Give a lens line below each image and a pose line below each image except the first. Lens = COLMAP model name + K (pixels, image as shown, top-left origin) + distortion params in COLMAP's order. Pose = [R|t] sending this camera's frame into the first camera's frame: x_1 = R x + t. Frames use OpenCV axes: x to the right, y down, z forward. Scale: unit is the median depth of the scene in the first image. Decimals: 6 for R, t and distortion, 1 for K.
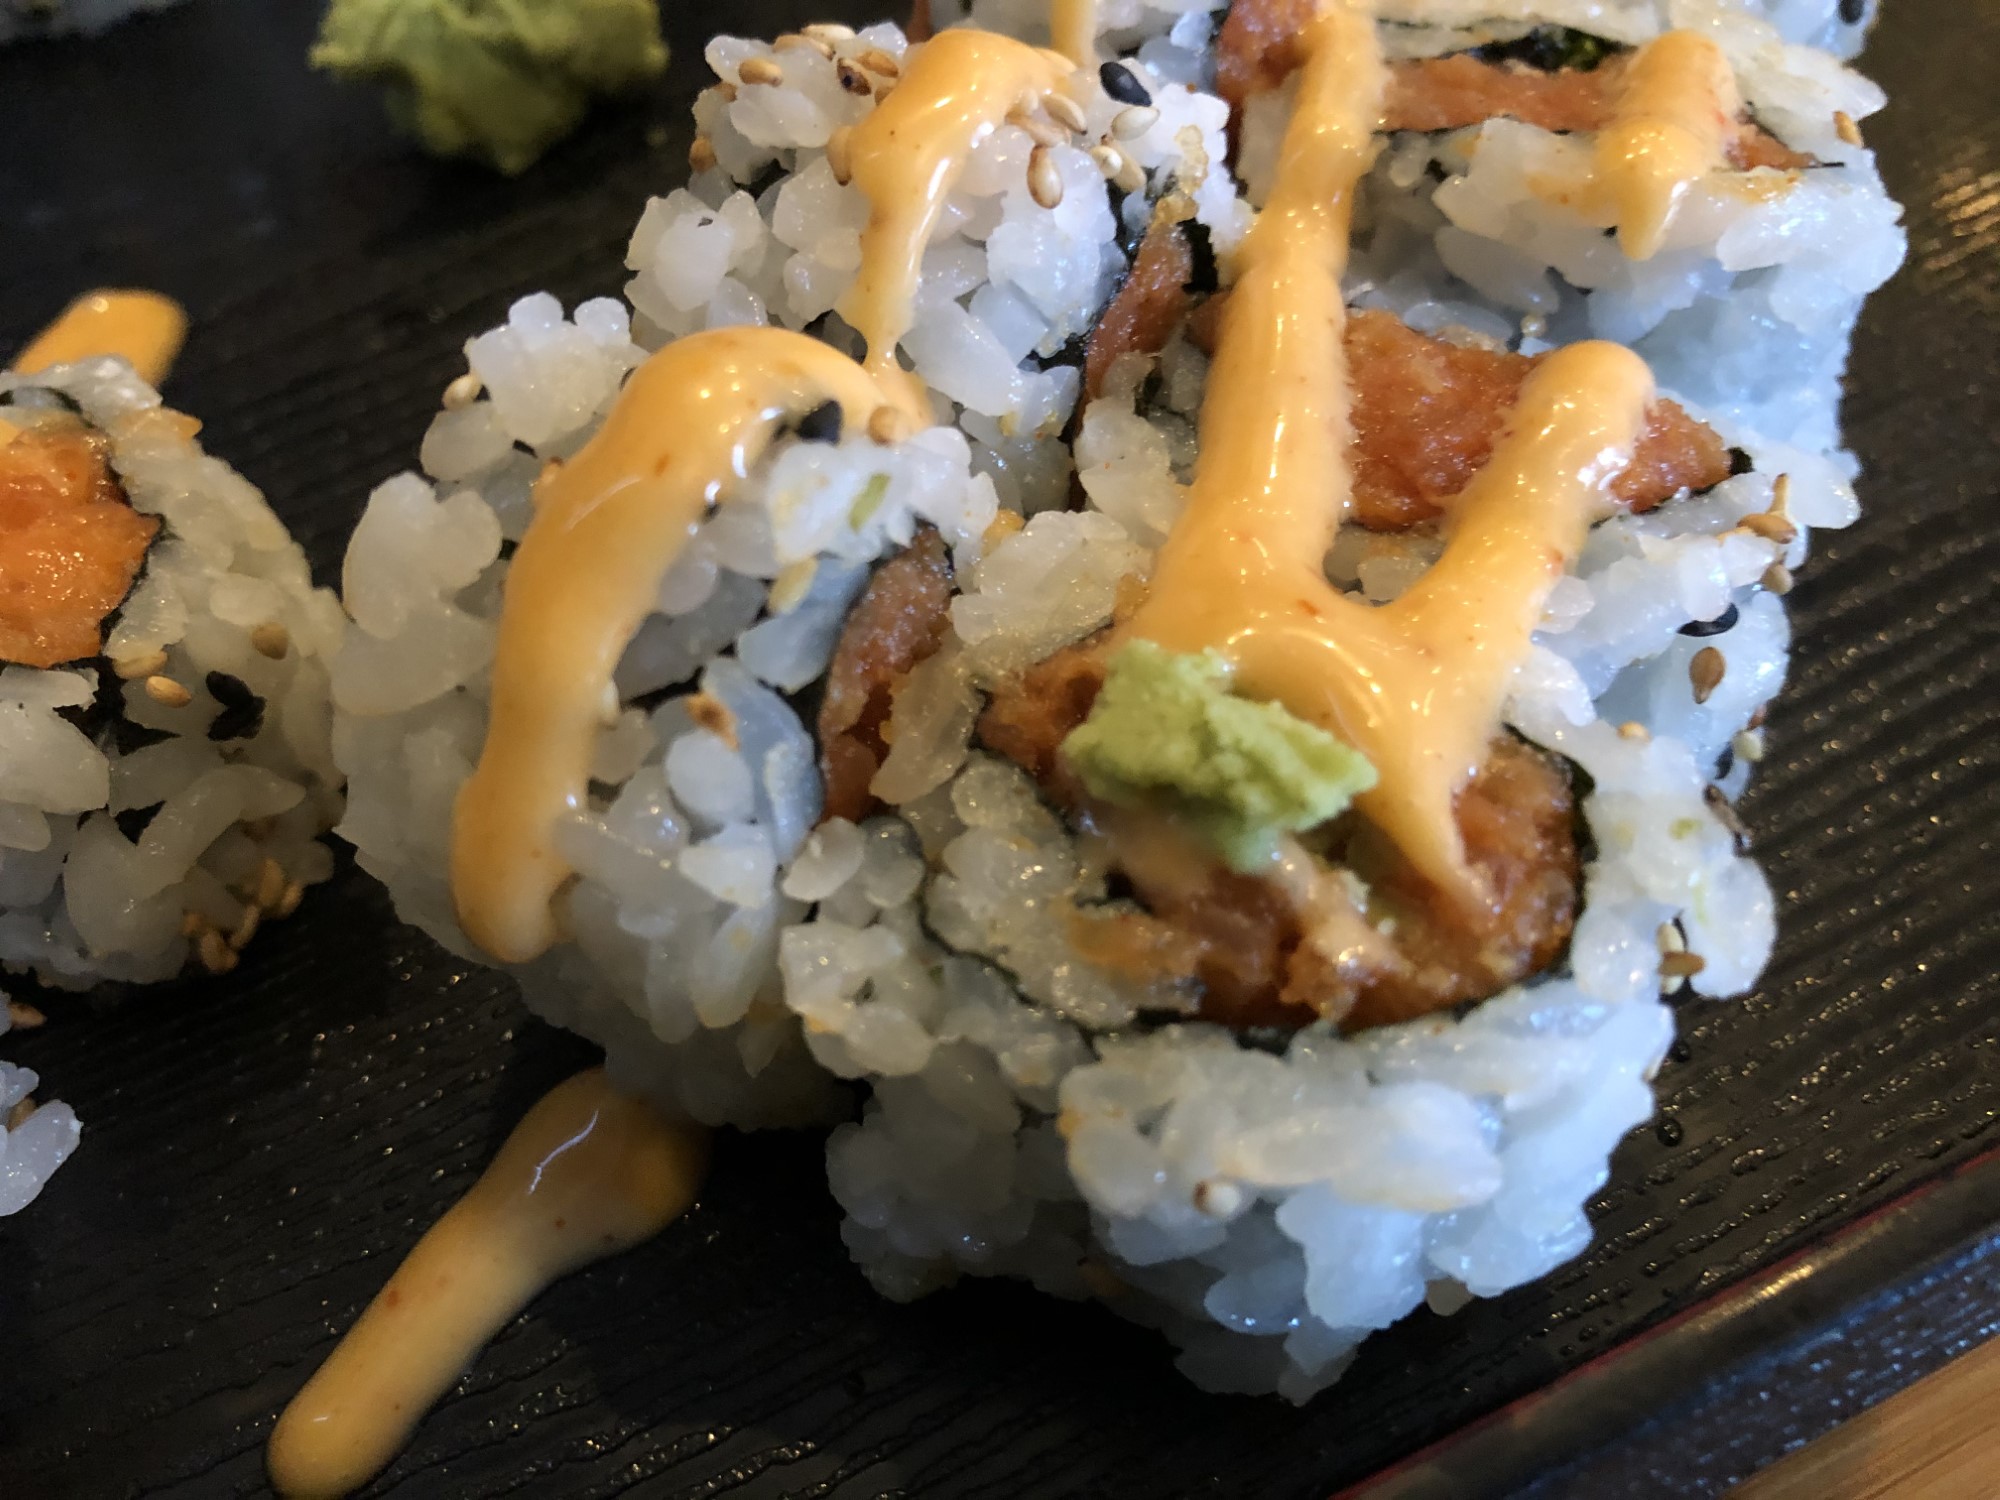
lens RADIAL K [[1643.0, 0, 1000.0], [0, 1643.0, 750.0], [0, 0, 1]] dist [-0.054813, 0.000605]
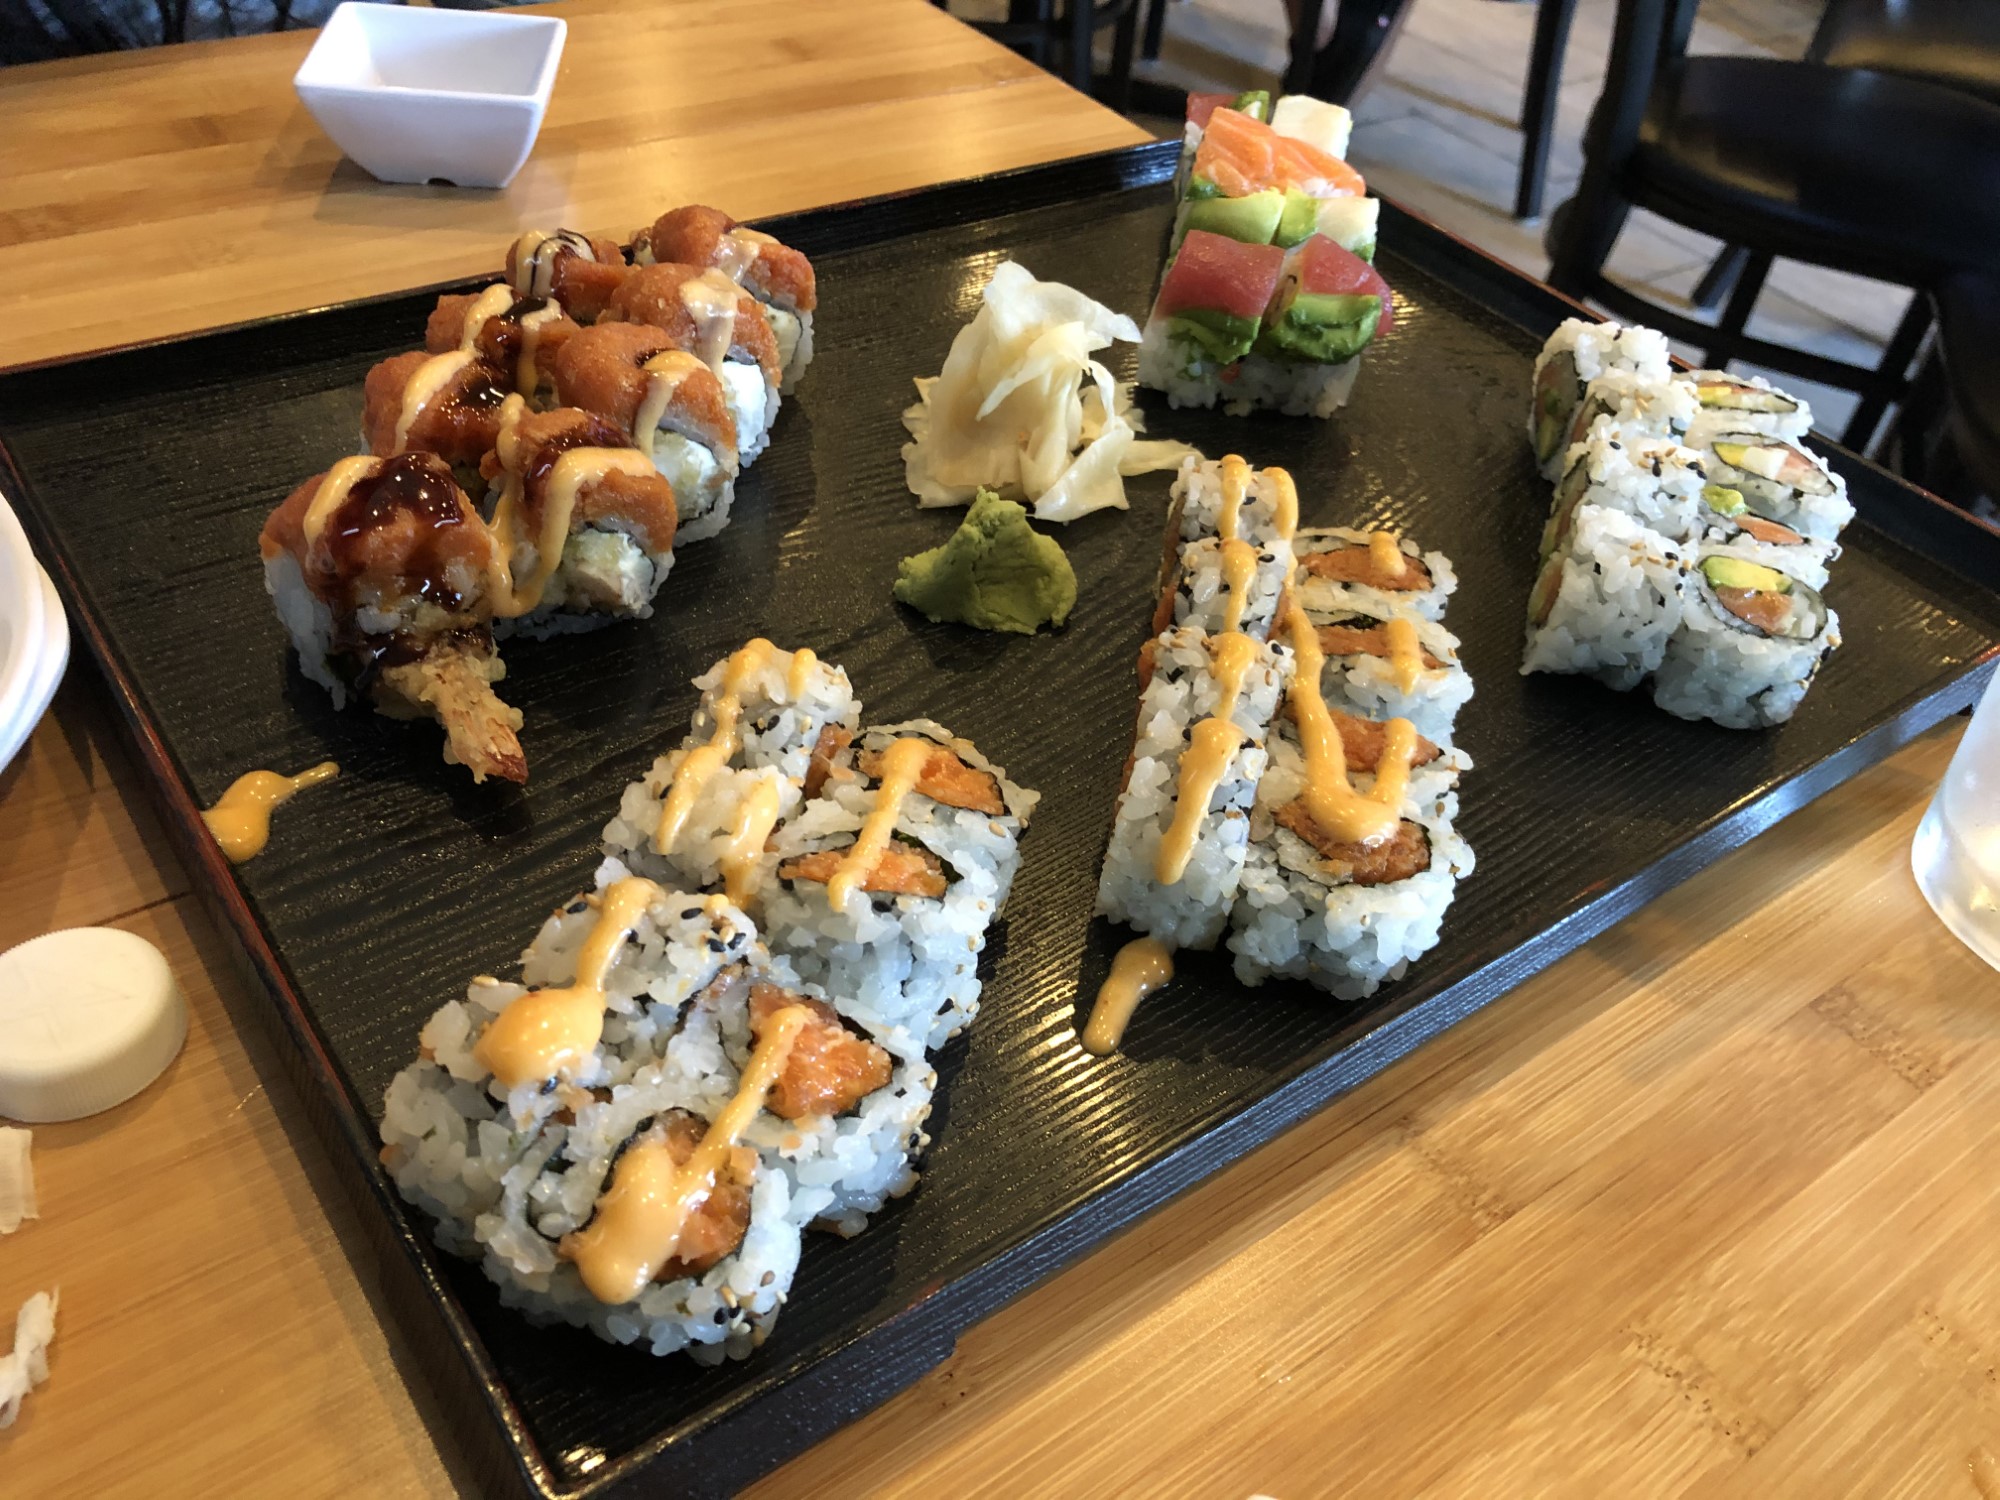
lens RADIAL K [[1678.9, 0, 1018.5], [0, 1678.9, 750.8], [0, 0, 1]] dist [0.031148, -0.066282]
pose [[0.959522, -0.007598, 0.281532, -1.528376], [0.059945, 0.982240, -0.177796, 0.436892], [-0.275182, 0.187476, 0.942936, -2.311844]]
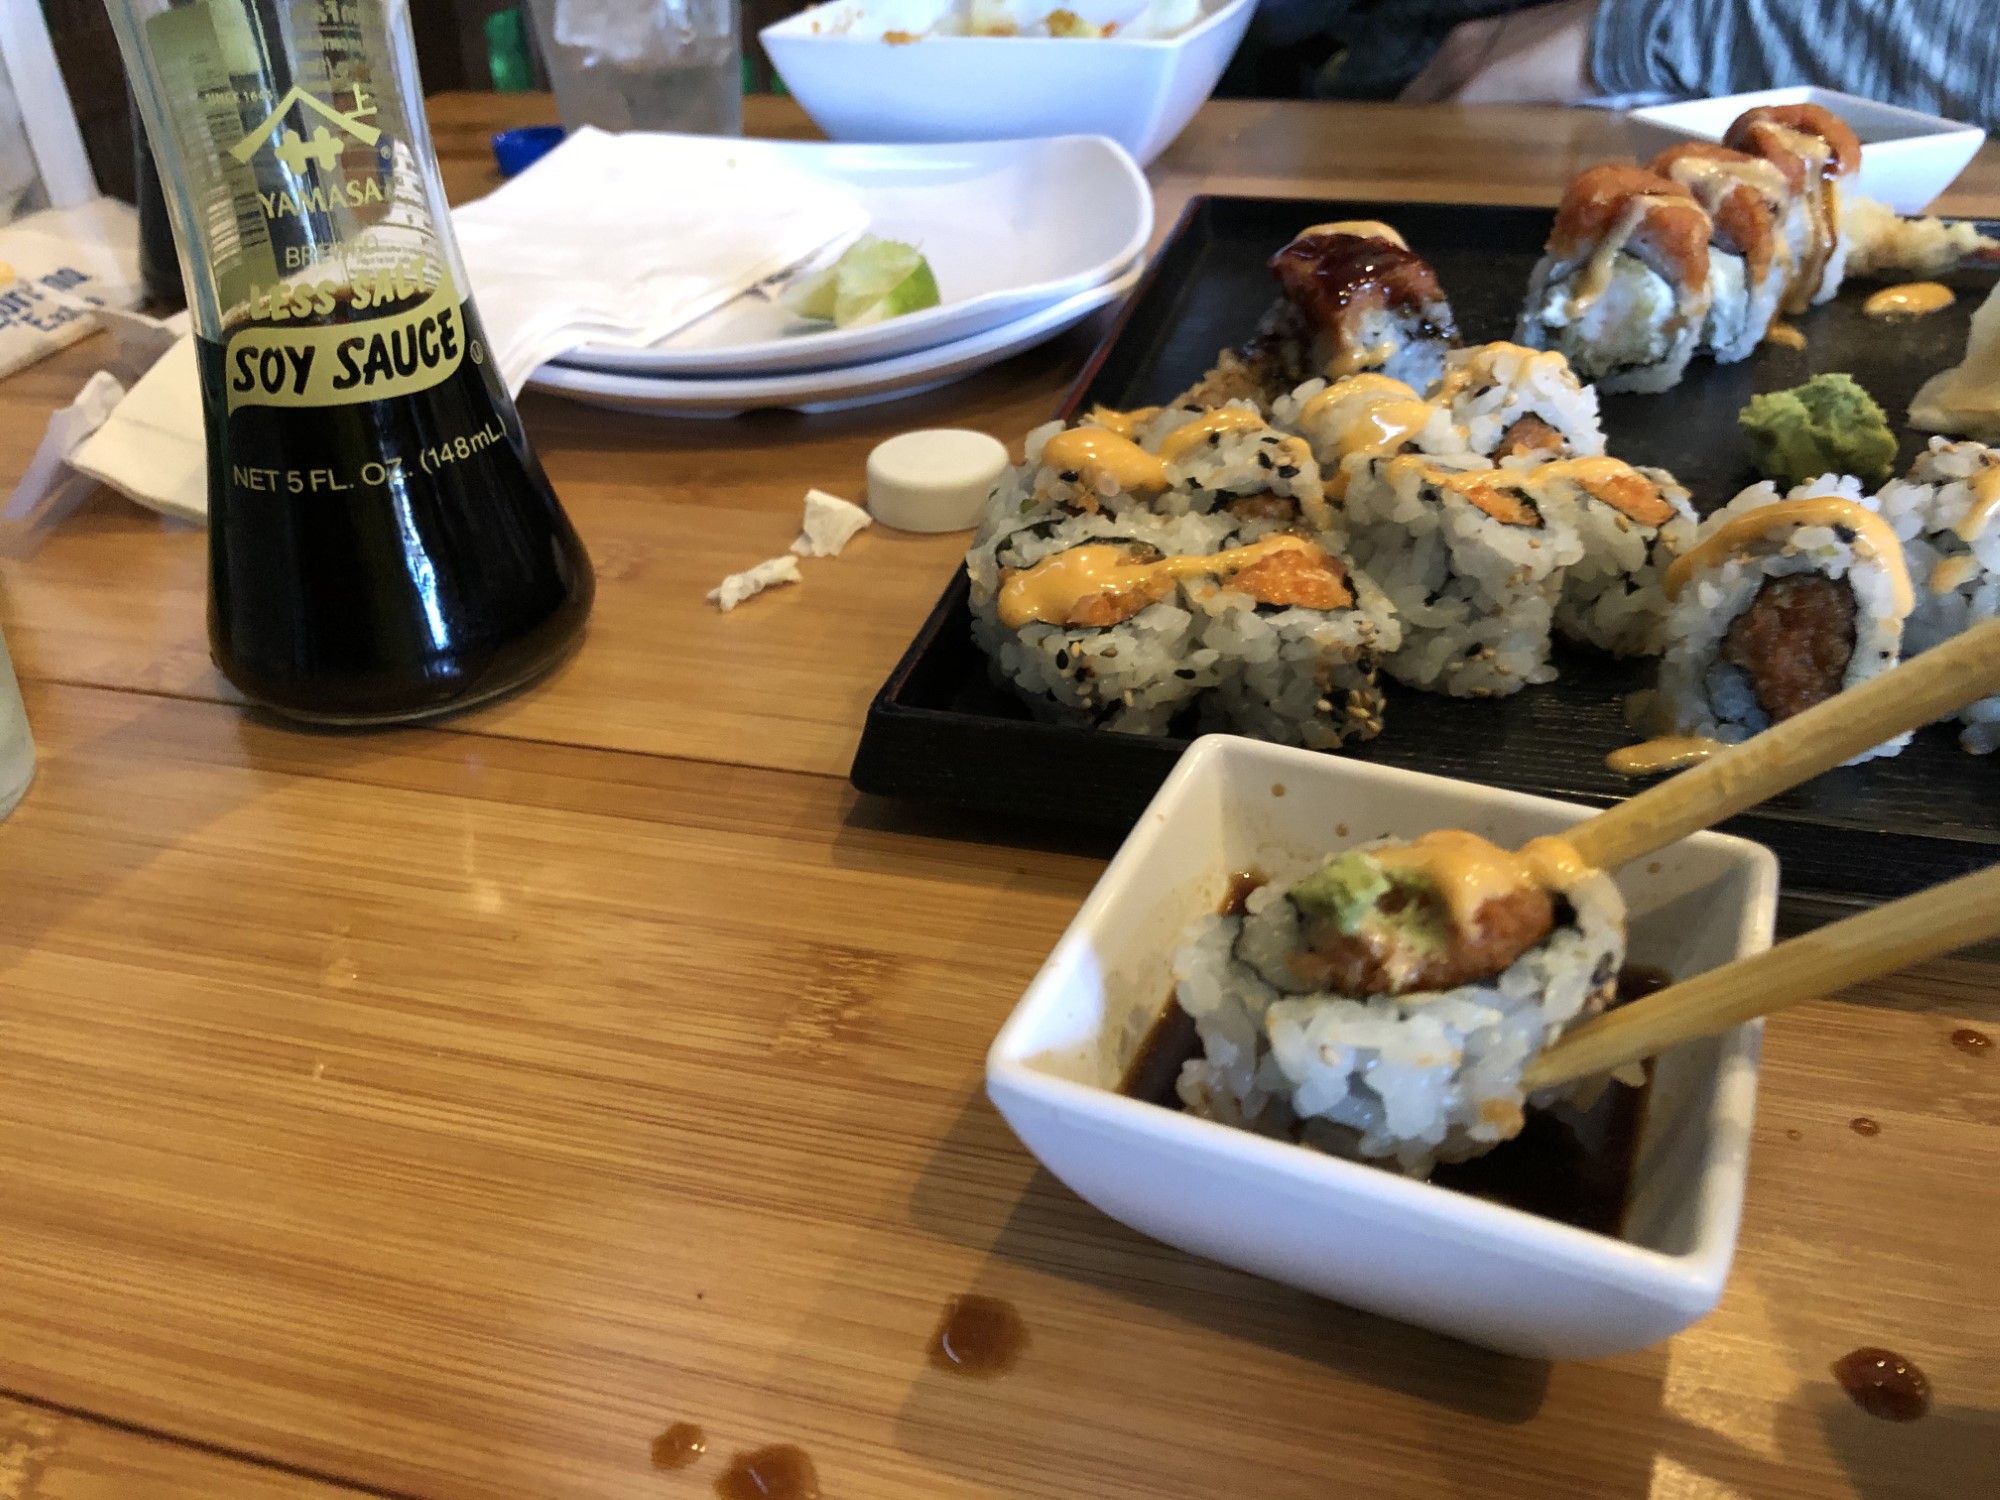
lens RADIAL K [[1658.1, 0, 999.0], [0, 1658.1, 803.2], [0, 0, 1]] dist [0.024393, -0.086697]
pose [[0.775277, 0.385459, -0.500368, 0.276124], [-0.508441, 0.850870, -0.132317, 1.487256], [0.374745, 0.356990, 0.855643, -2.058050]]
